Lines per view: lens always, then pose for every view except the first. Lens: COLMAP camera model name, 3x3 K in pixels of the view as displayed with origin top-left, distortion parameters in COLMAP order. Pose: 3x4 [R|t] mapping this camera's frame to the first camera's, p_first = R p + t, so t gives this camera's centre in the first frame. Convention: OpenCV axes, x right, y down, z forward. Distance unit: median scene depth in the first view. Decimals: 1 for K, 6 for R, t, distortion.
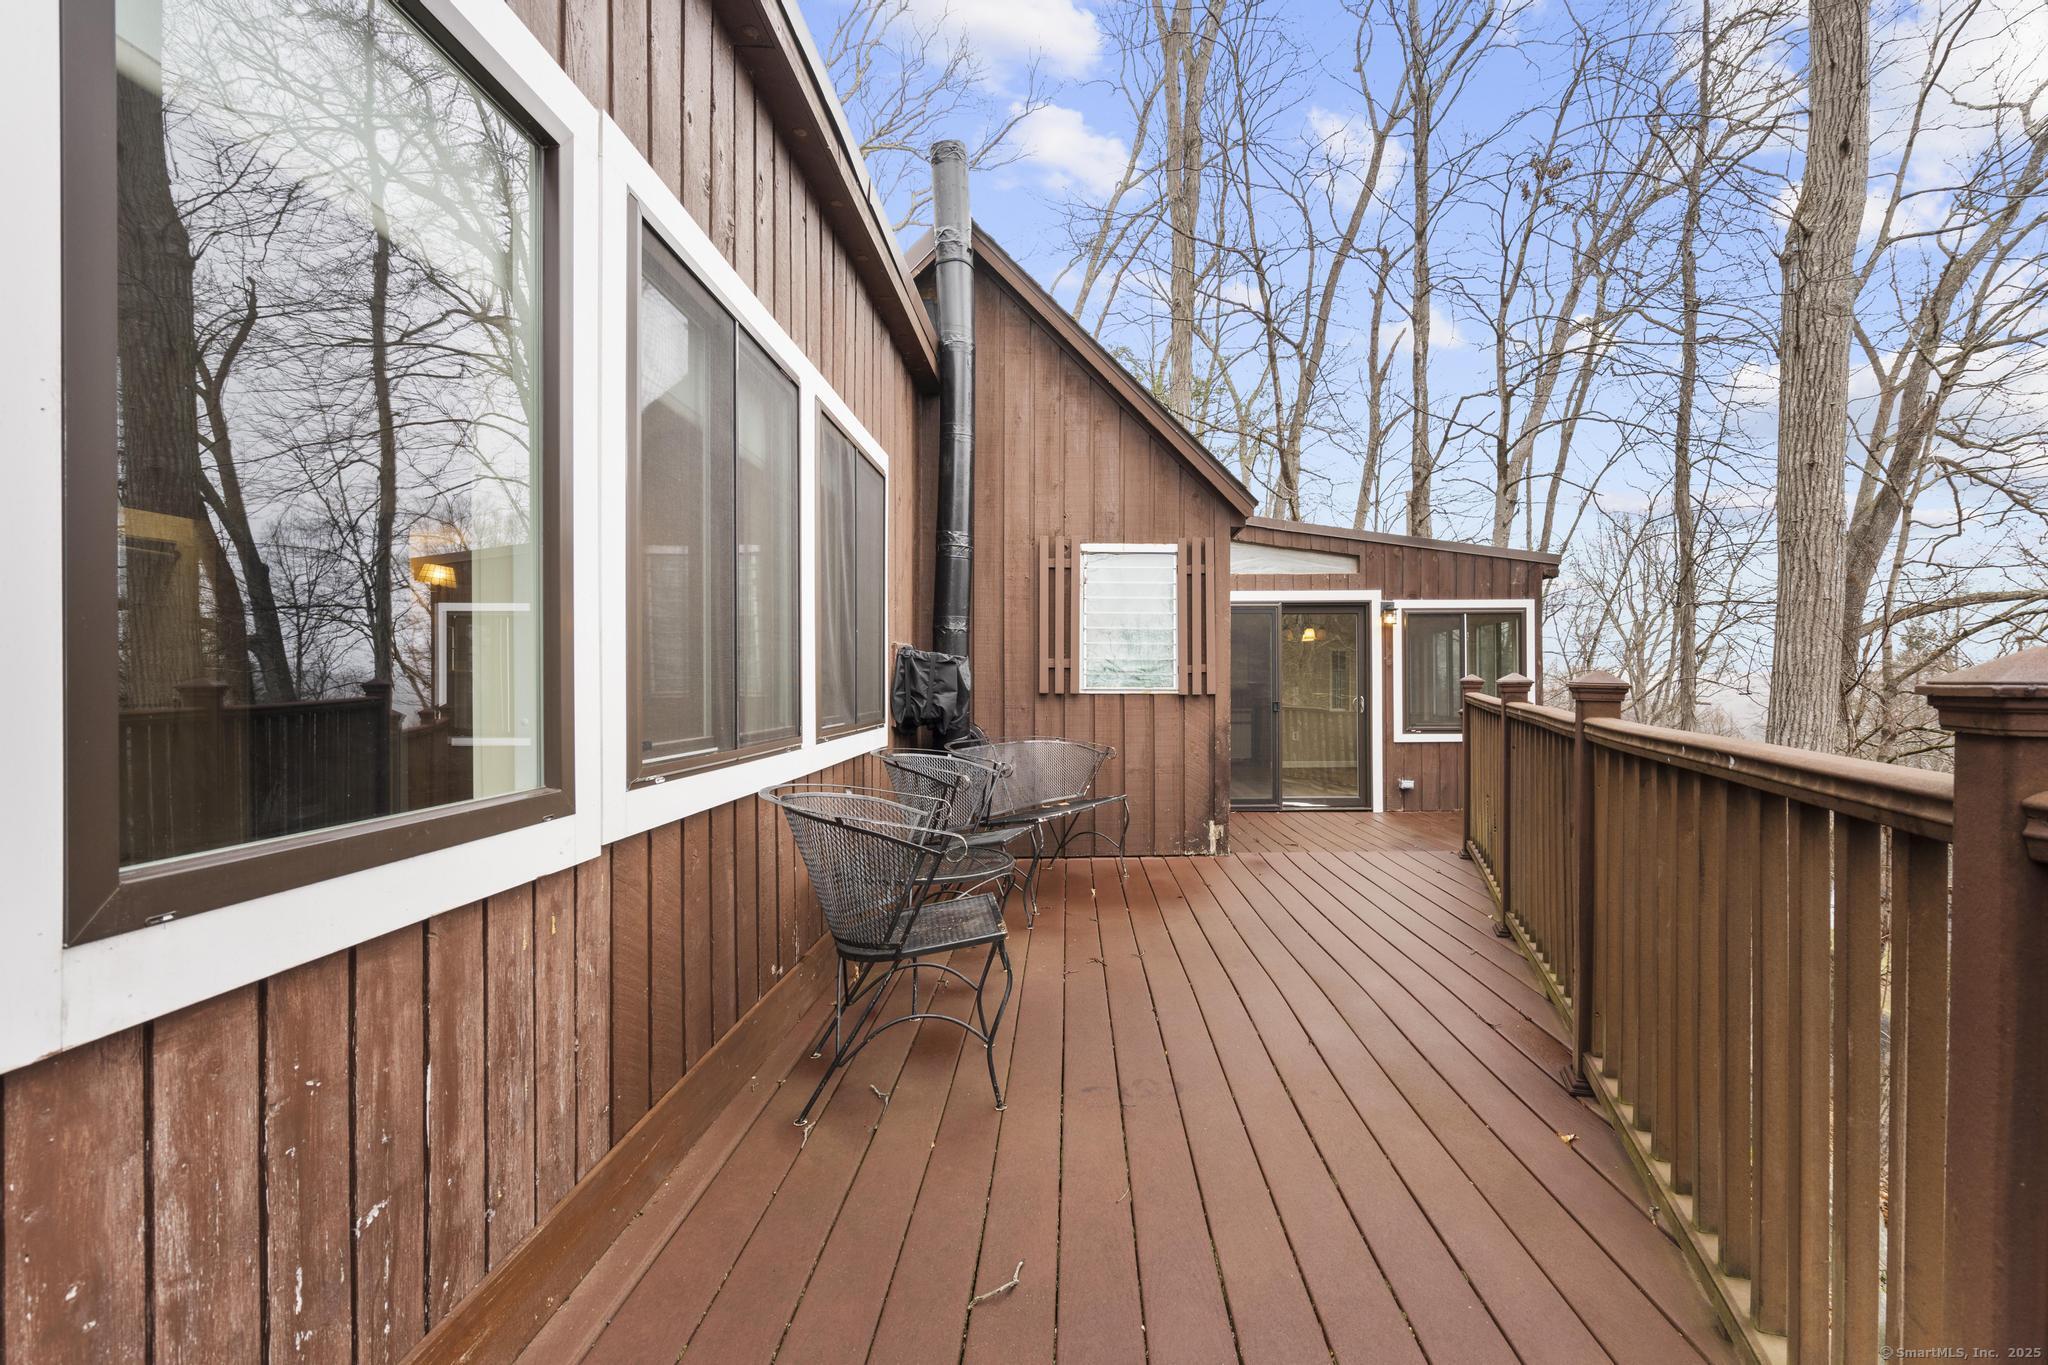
lens RADIAL K [[938.0, 0, 1043.6], [0, 938.0, 685.1], [0, 0, 1]] dist [-0.005033, 0.000768]
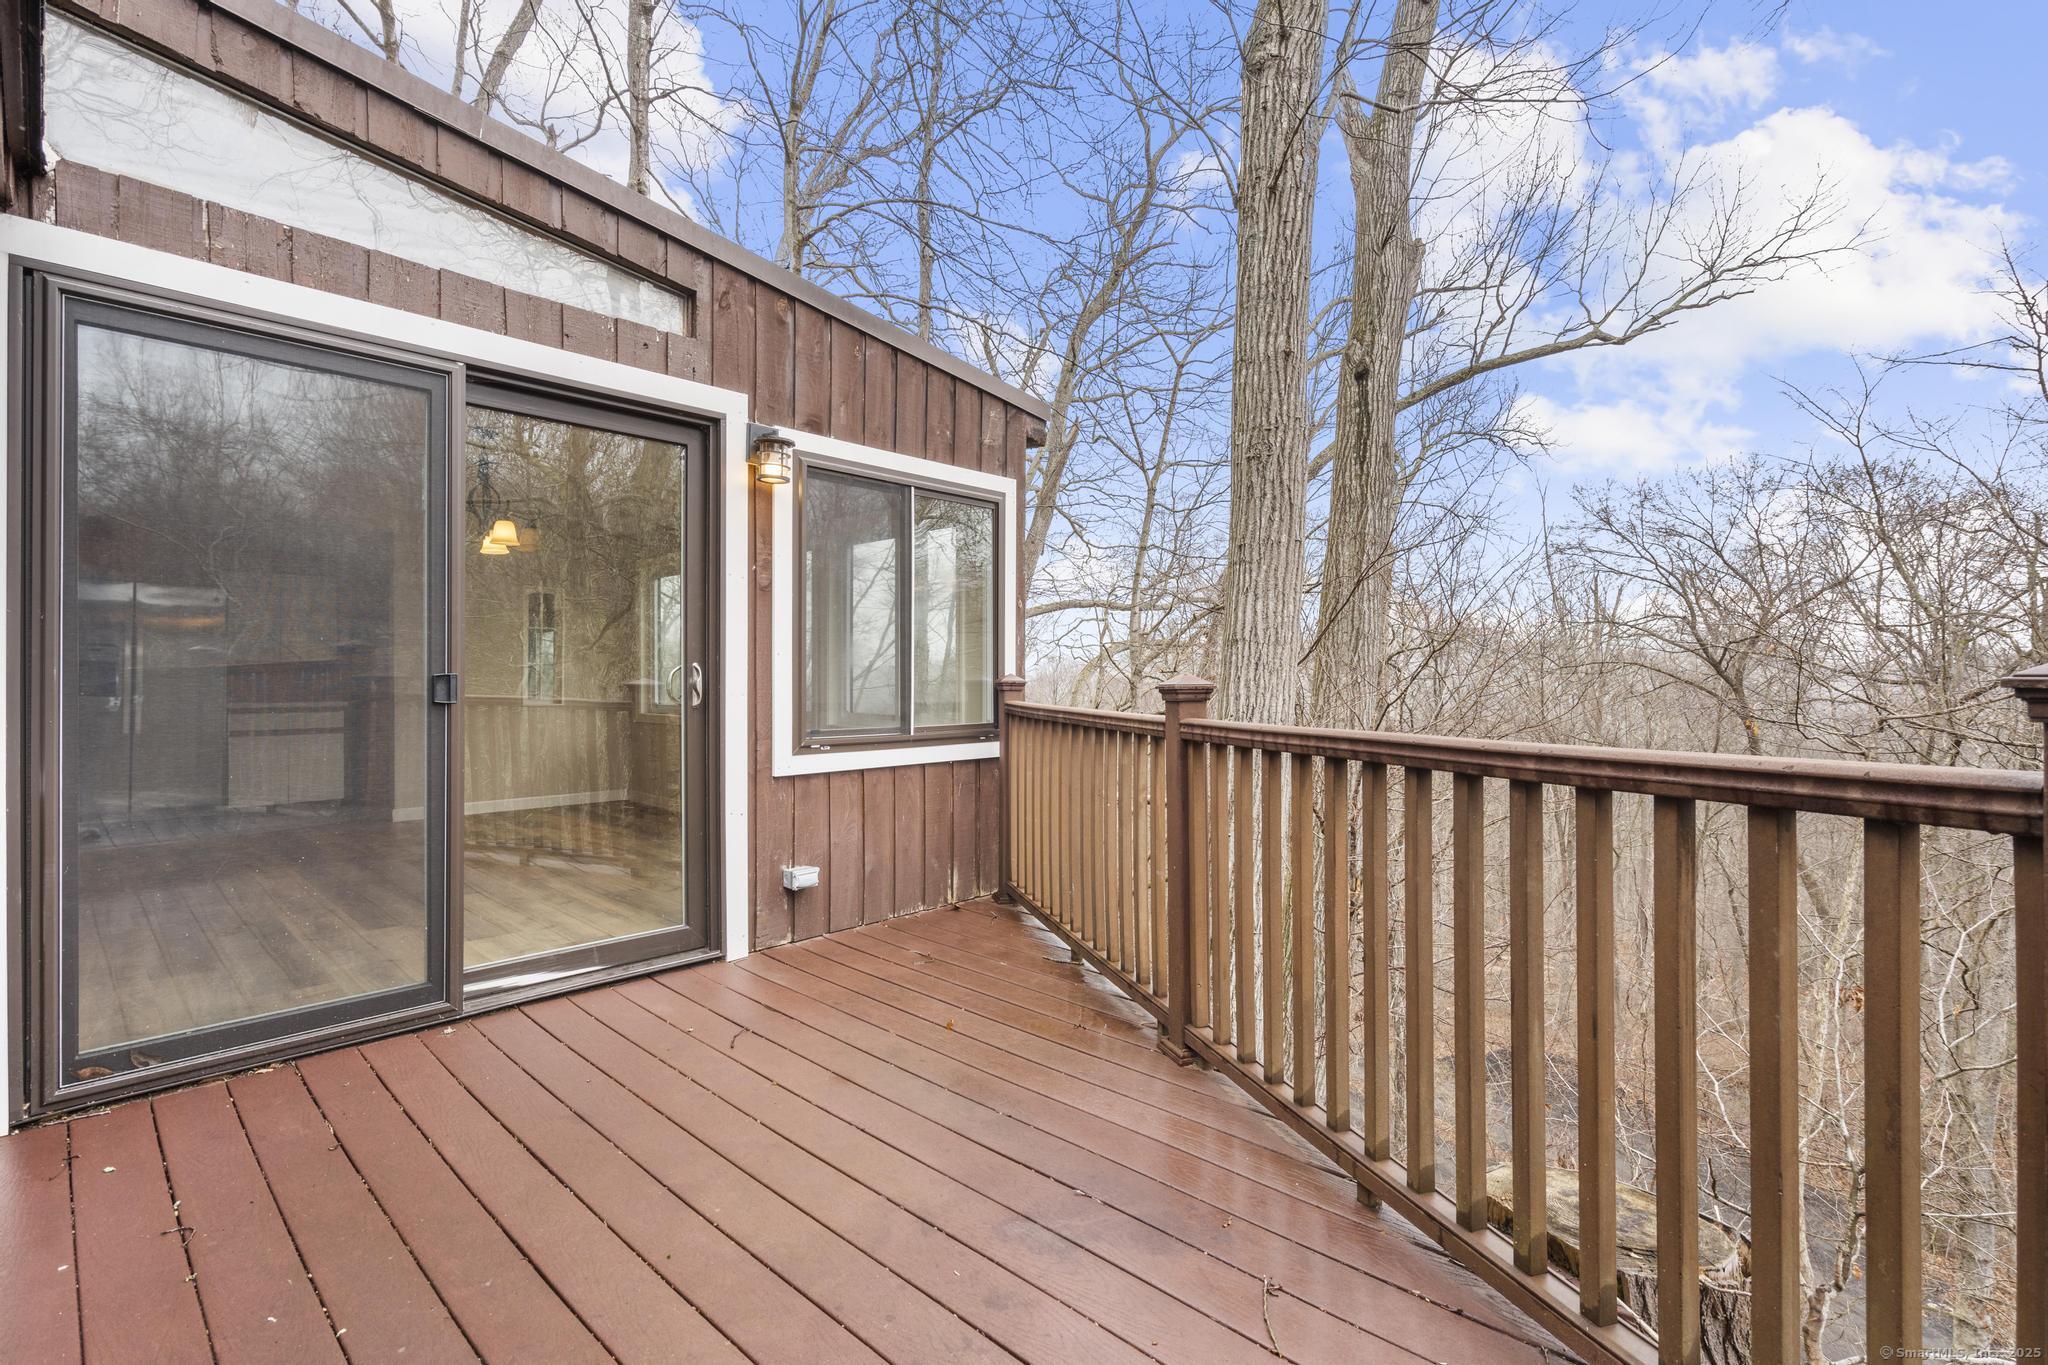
lens RADIAL K [[938.0, 0, 1031.9], [0, 938.0, 675.5], [0, 0, 1]] dist [-0.005033, 0.000768]
pose [[0.659773, 0.008793, 0.751413, 0.147640], [-0.010964, 0.999938, -0.002075, 0.017281], [-0.751385, -0.006869, 0.659829, 0.668269]]
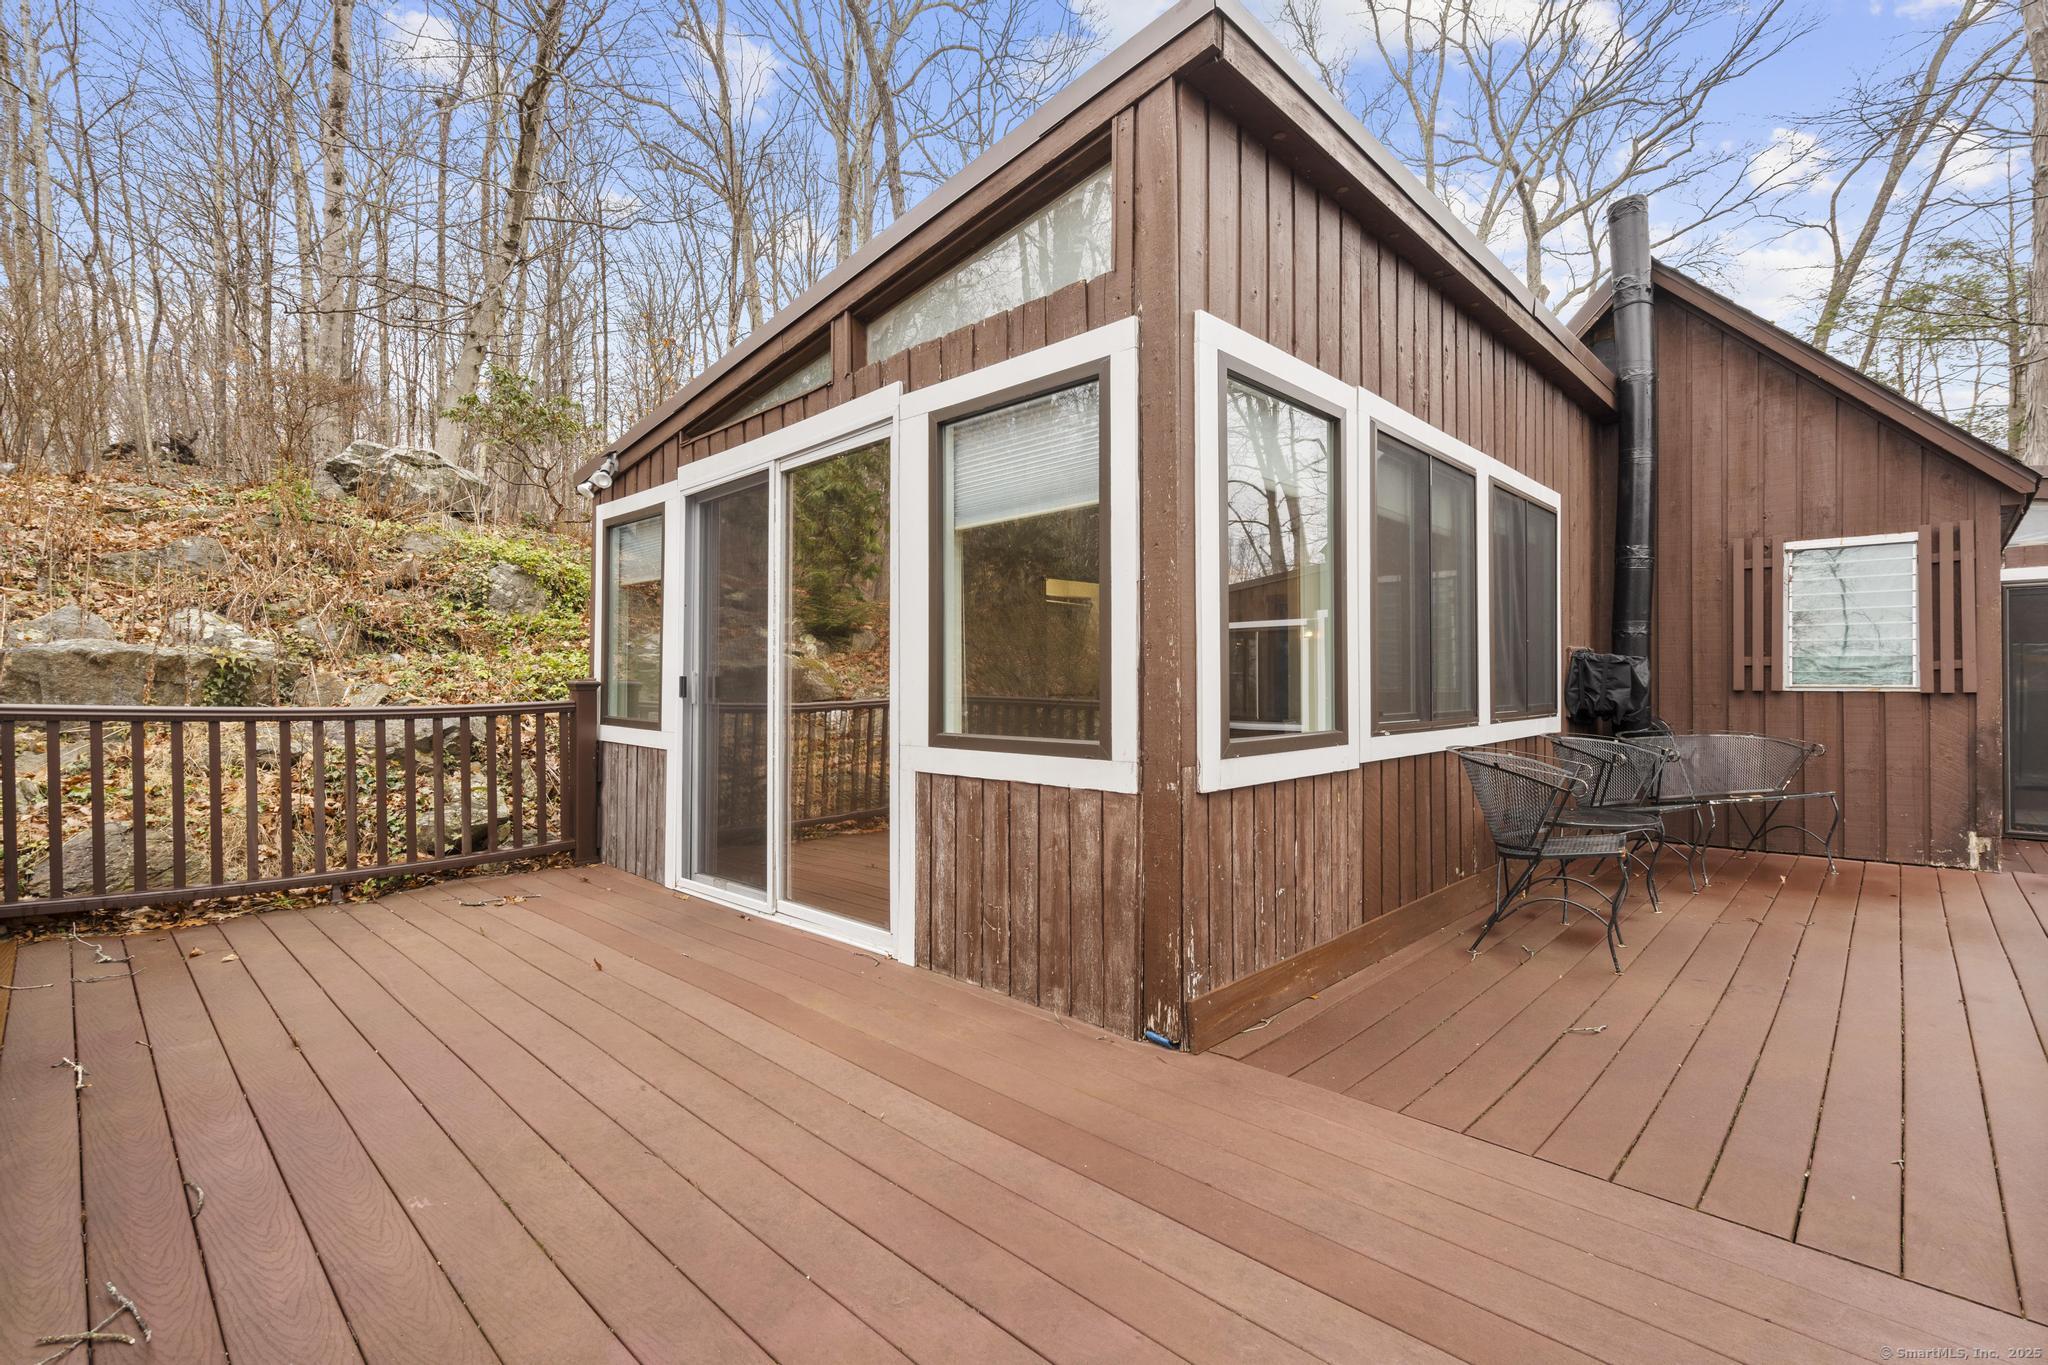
lens RADIAL K [[938.0, 0, 1038.9], [0, 938.0, 678.6], [0, 0, 1]] dist [-0.005033, 0.000768]
pose [[0.752833, -0.004122, -0.658199, 0.101591], [-0.000159, 0.999979, -0.006445, 0.002525], [0.658212, 0.004957, 0.752816, -0.297136]]
